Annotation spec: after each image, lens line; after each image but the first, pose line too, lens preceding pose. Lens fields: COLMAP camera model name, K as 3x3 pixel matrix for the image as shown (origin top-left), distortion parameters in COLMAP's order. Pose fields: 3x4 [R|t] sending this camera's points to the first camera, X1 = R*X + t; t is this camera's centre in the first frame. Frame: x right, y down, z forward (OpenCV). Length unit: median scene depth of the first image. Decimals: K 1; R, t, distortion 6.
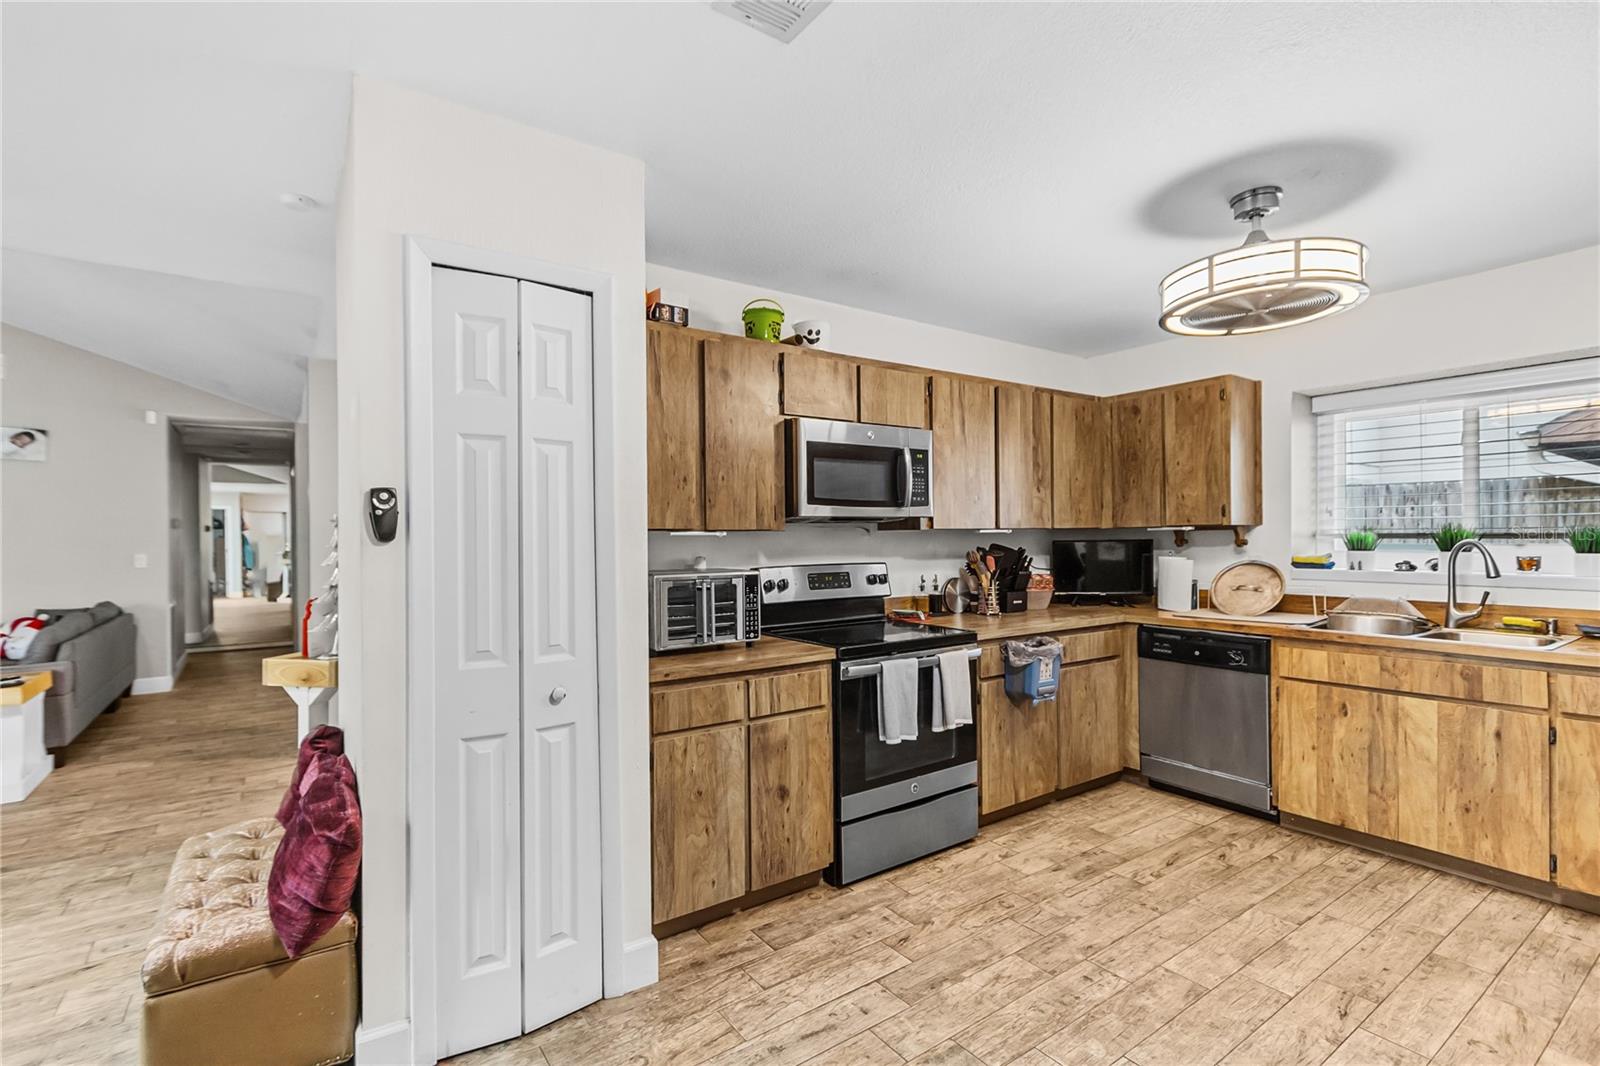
lens RADIAL K [[721.7, 0, 779.2], [0, 721.7, 536.6], [0, 0, 1]] dist [-0.000782, -0.000717]
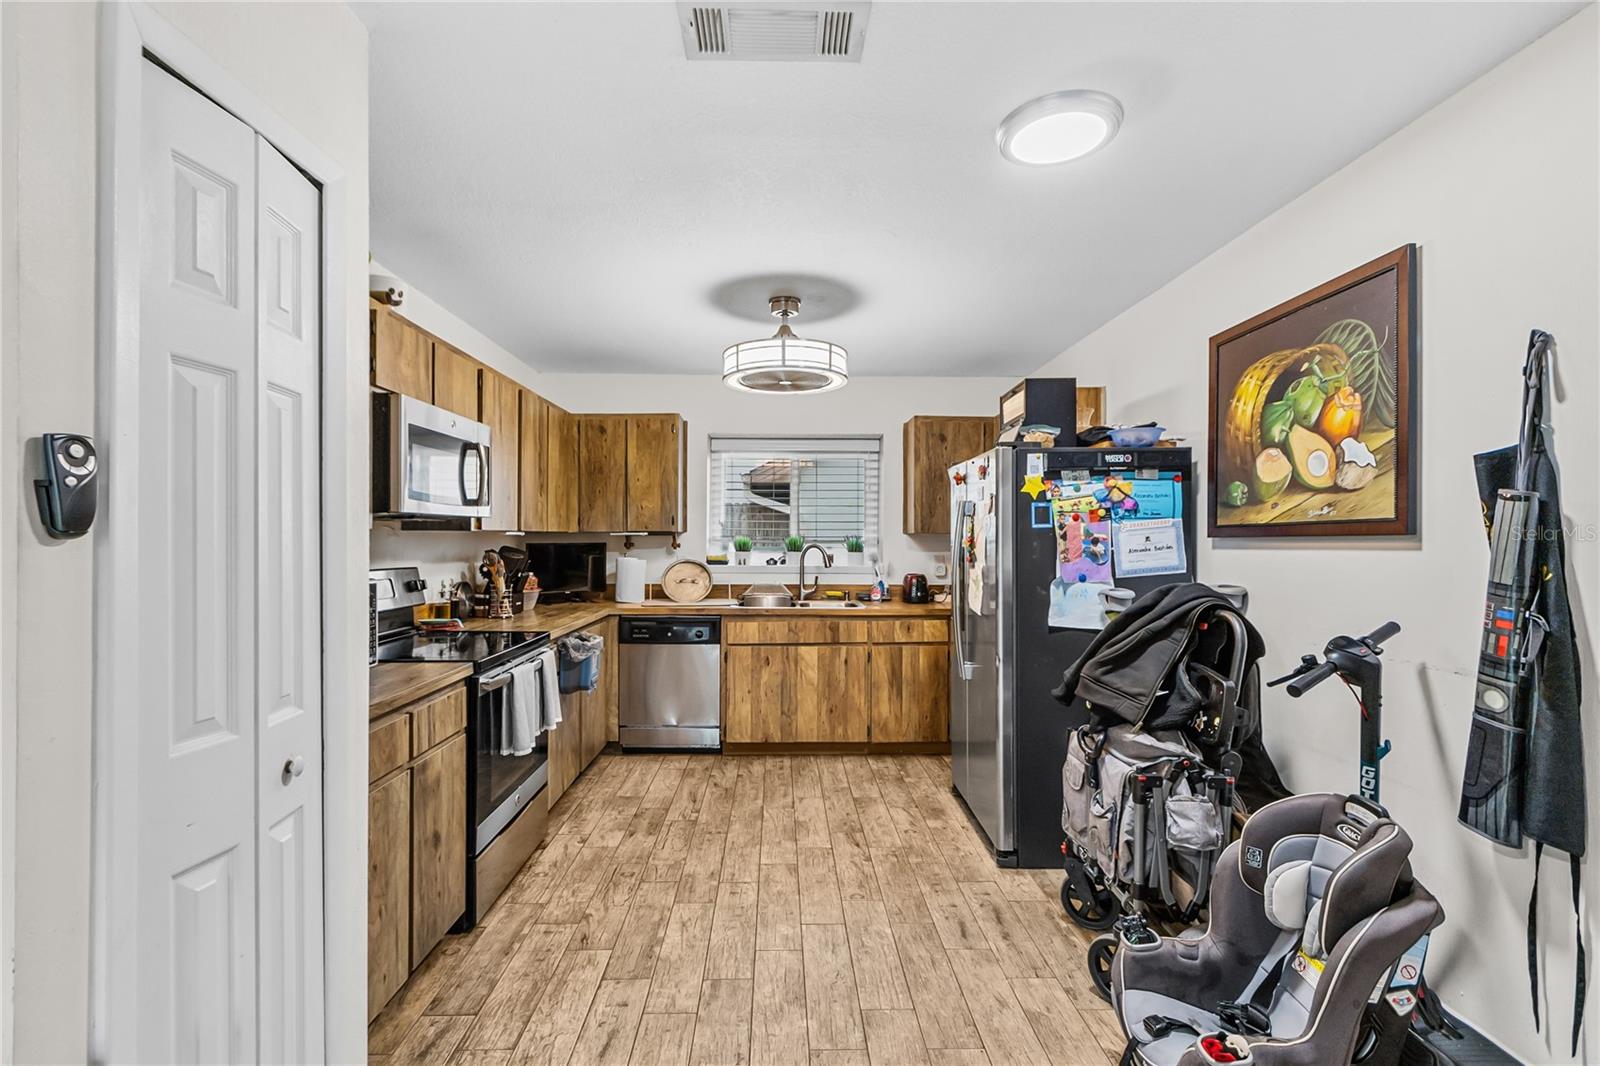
lens RADIAL K [[725.7, 0, 780.3], [0, 725.7, 538.2], [0, 0, 1]] dist [0.002013, 0.000397]
pose [[0.558092, 0.011340, 0.829701, -0.422911], [-0.009325, 0.999929, -0.007394, 0.003846], [-0.829726, -0.003611, 0.558159, 0.169602]]
